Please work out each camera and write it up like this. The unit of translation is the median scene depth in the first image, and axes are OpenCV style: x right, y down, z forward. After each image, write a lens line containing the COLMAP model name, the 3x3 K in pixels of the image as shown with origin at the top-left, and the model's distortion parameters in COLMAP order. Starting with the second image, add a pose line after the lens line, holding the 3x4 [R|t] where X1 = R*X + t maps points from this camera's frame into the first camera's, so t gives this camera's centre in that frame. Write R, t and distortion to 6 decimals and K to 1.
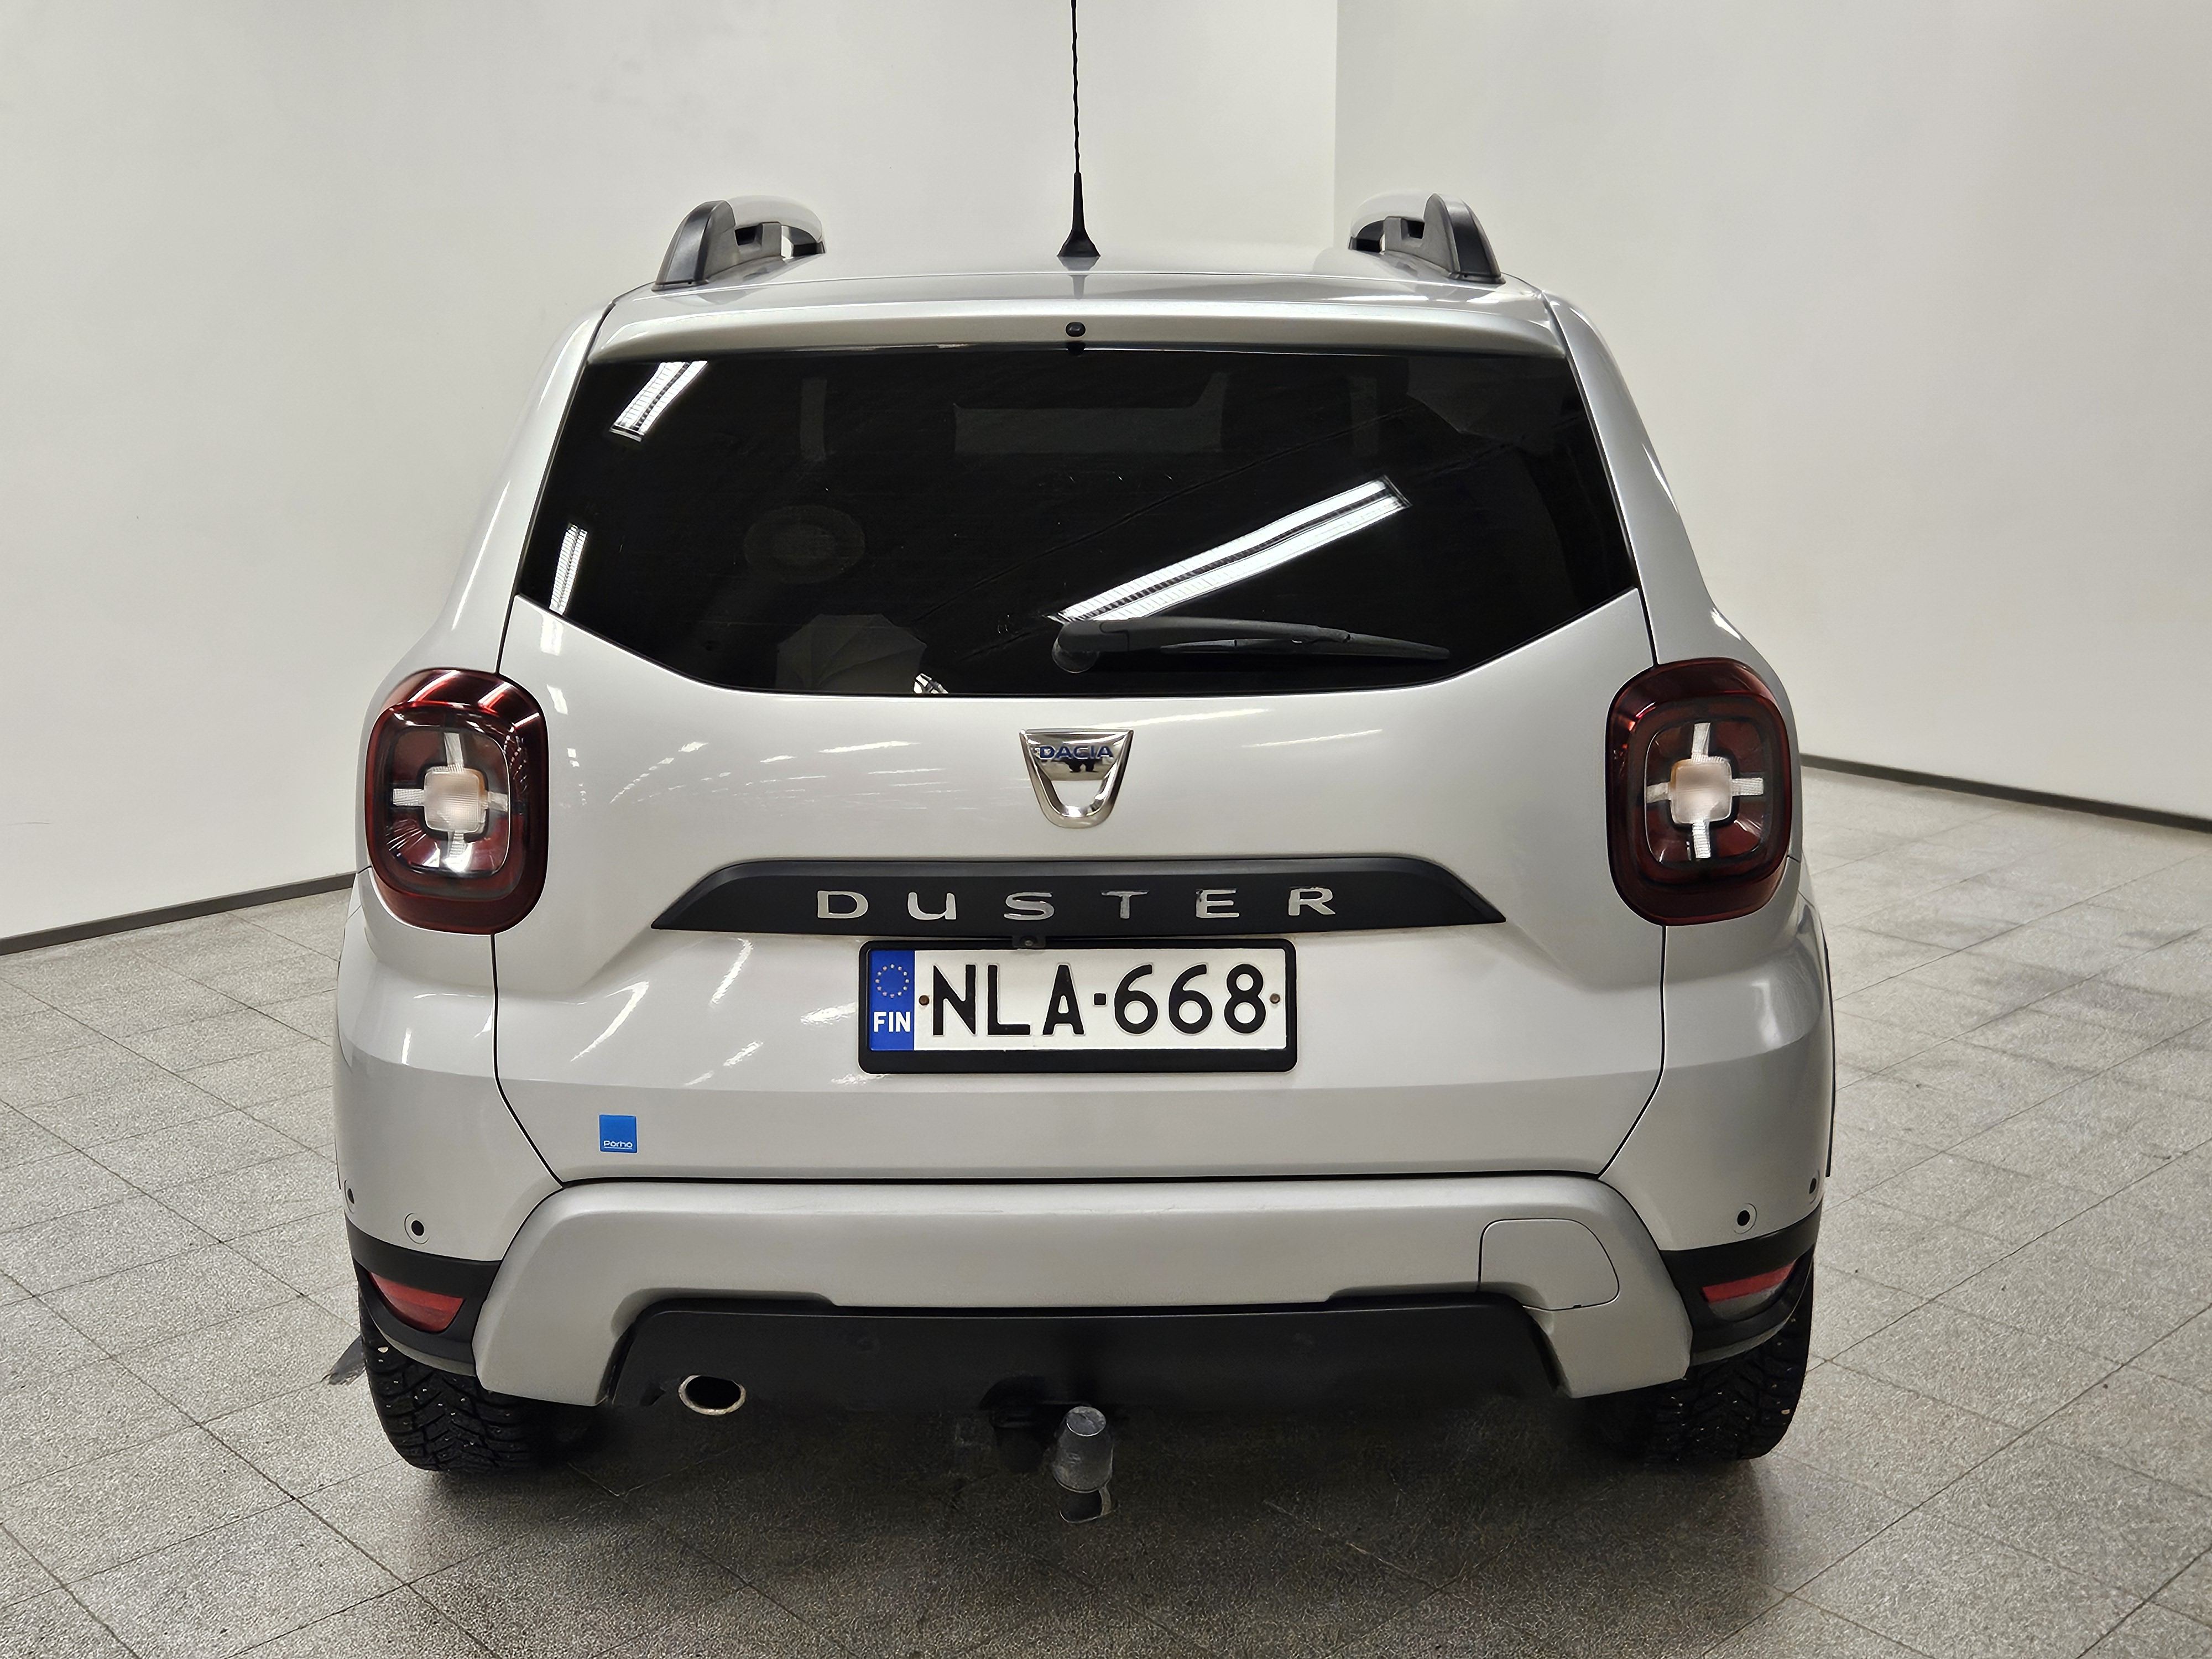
lens RADIAL K [[2480.2, 0, 1106.0], [0, 2480.2, 829.5], [0, 0, 1]] dist [0.039045, -0.018328]
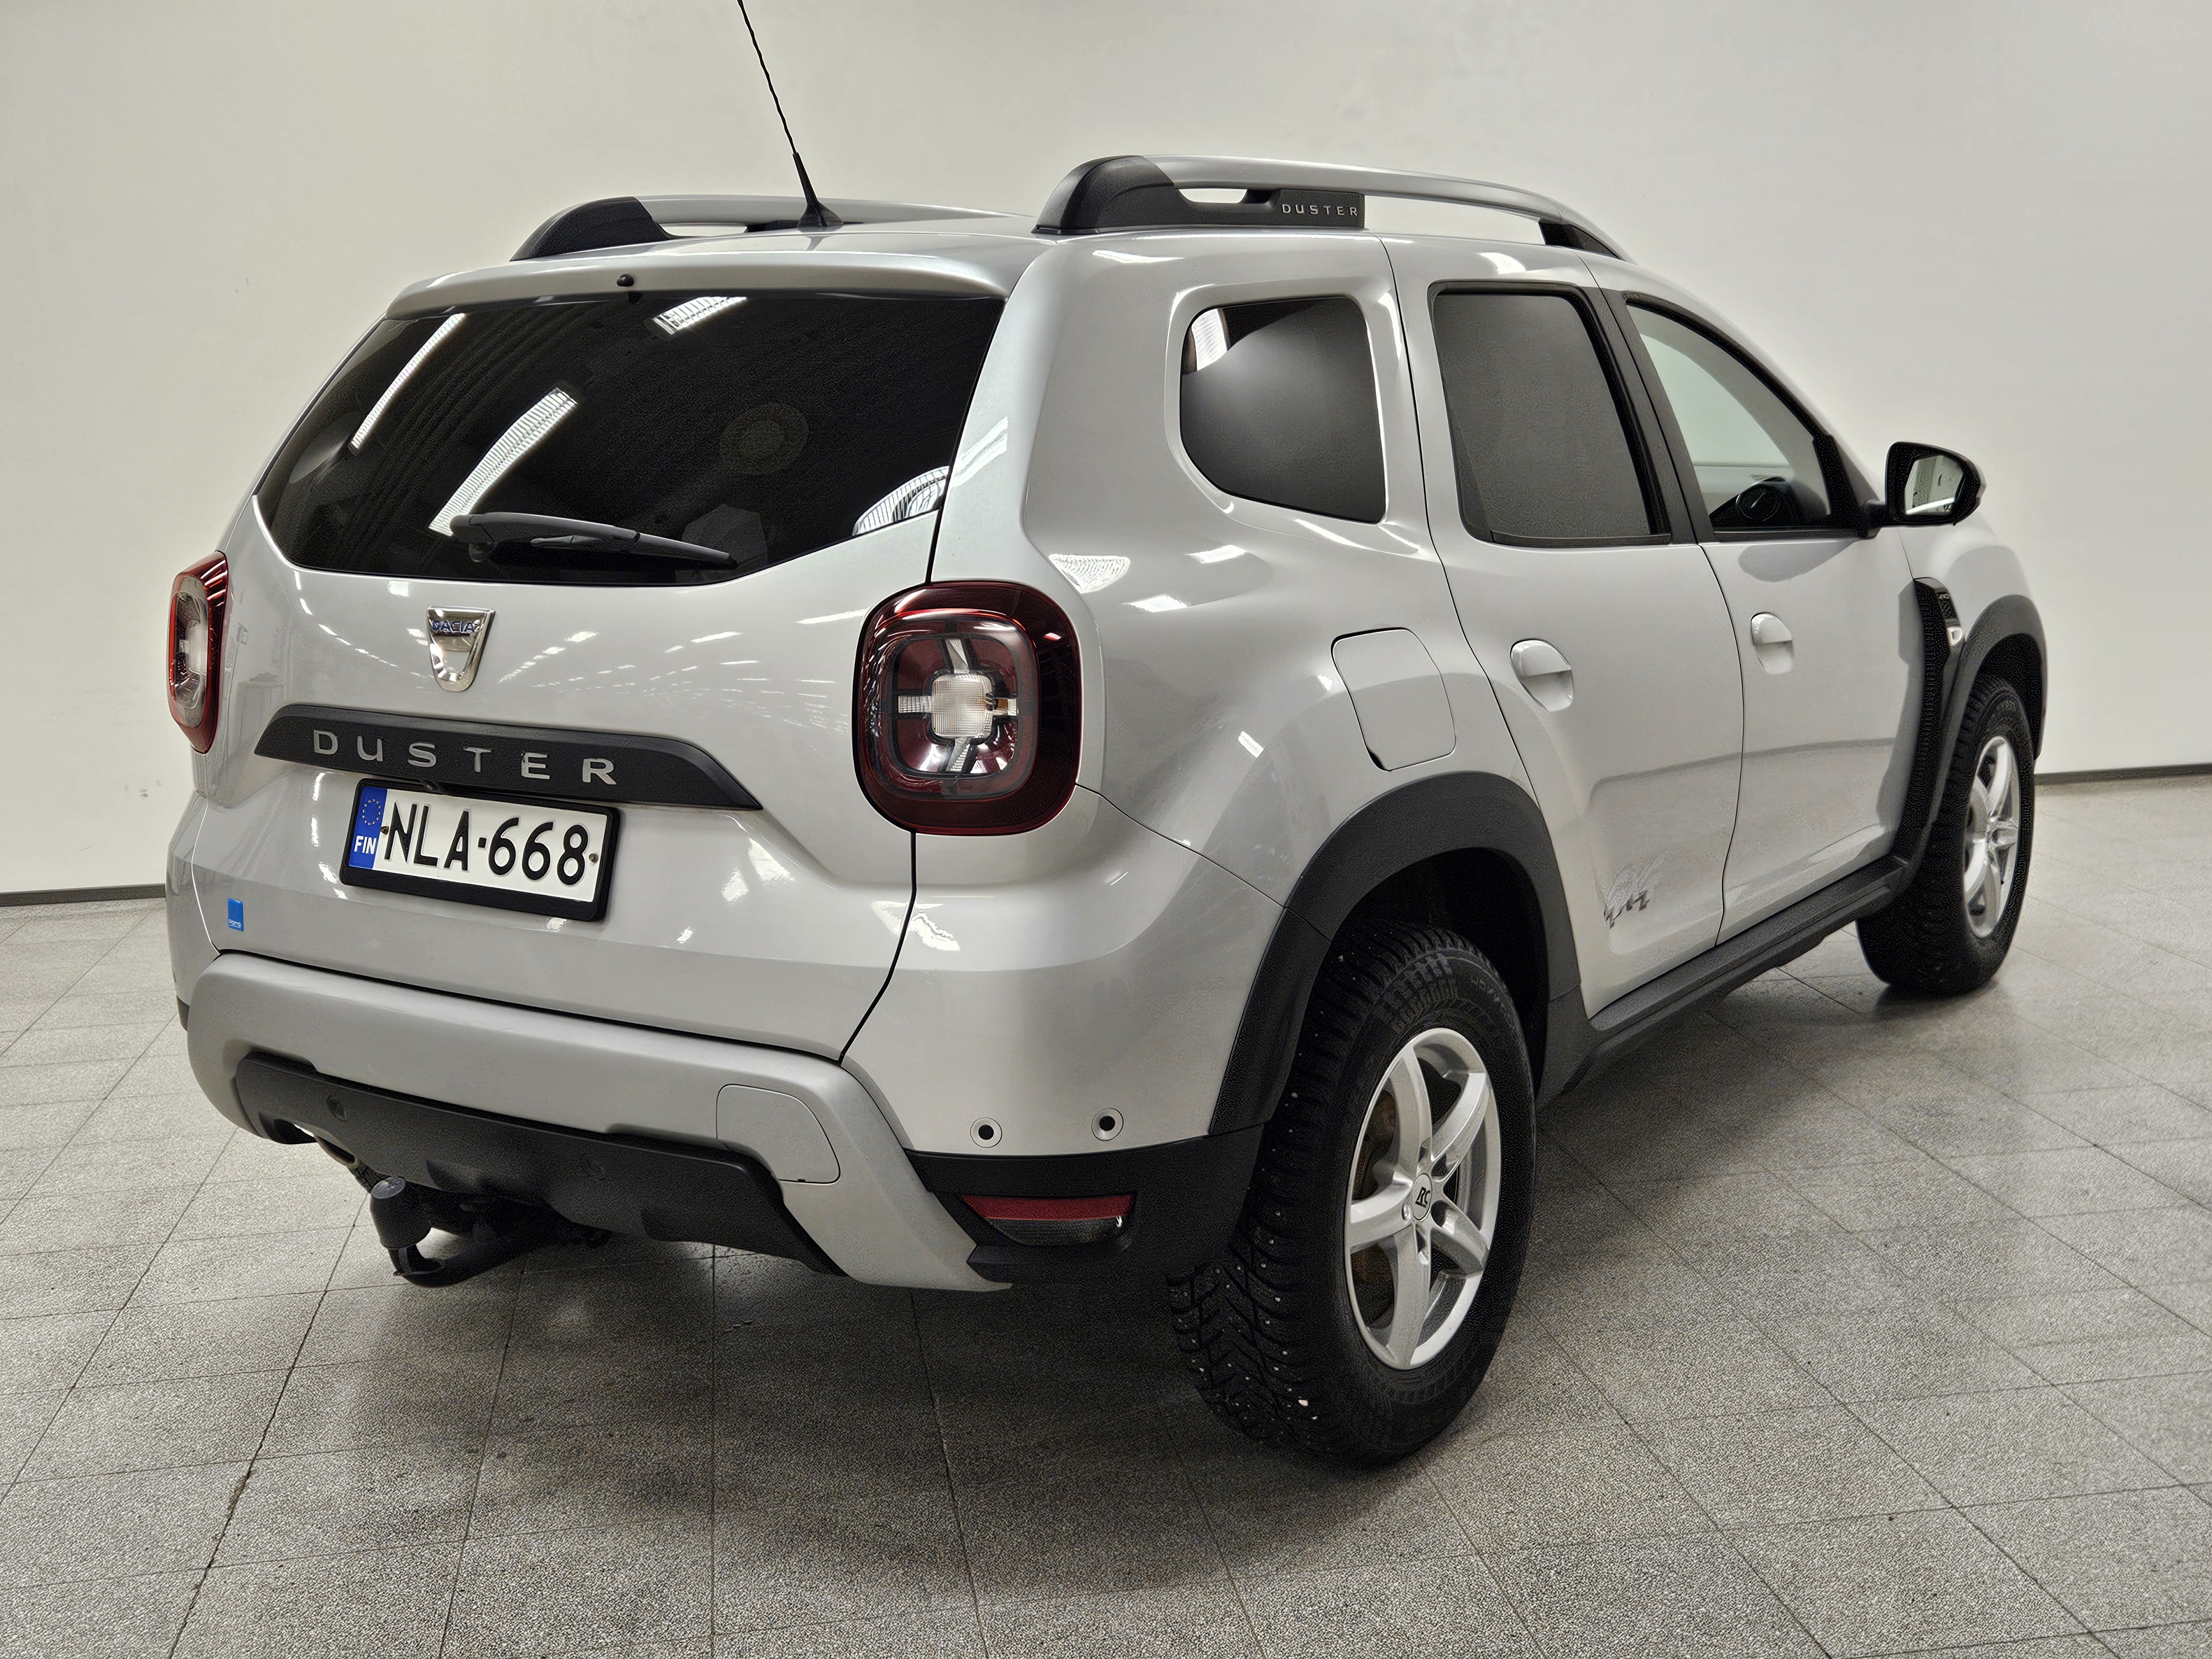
lens RADIAL K [[2454.9, 0, 1154.9], [0, 2454.9, 810.5], [0, 0, 1]] dist [0.050629, -0.046847]
pose [[0.832262, 0.089614, -0.547092, 0.895194], [-0.110131, 0.993906, -0.004733, 0.023866], [0.543333, 0.064191, 0.837059, 0.198359]]
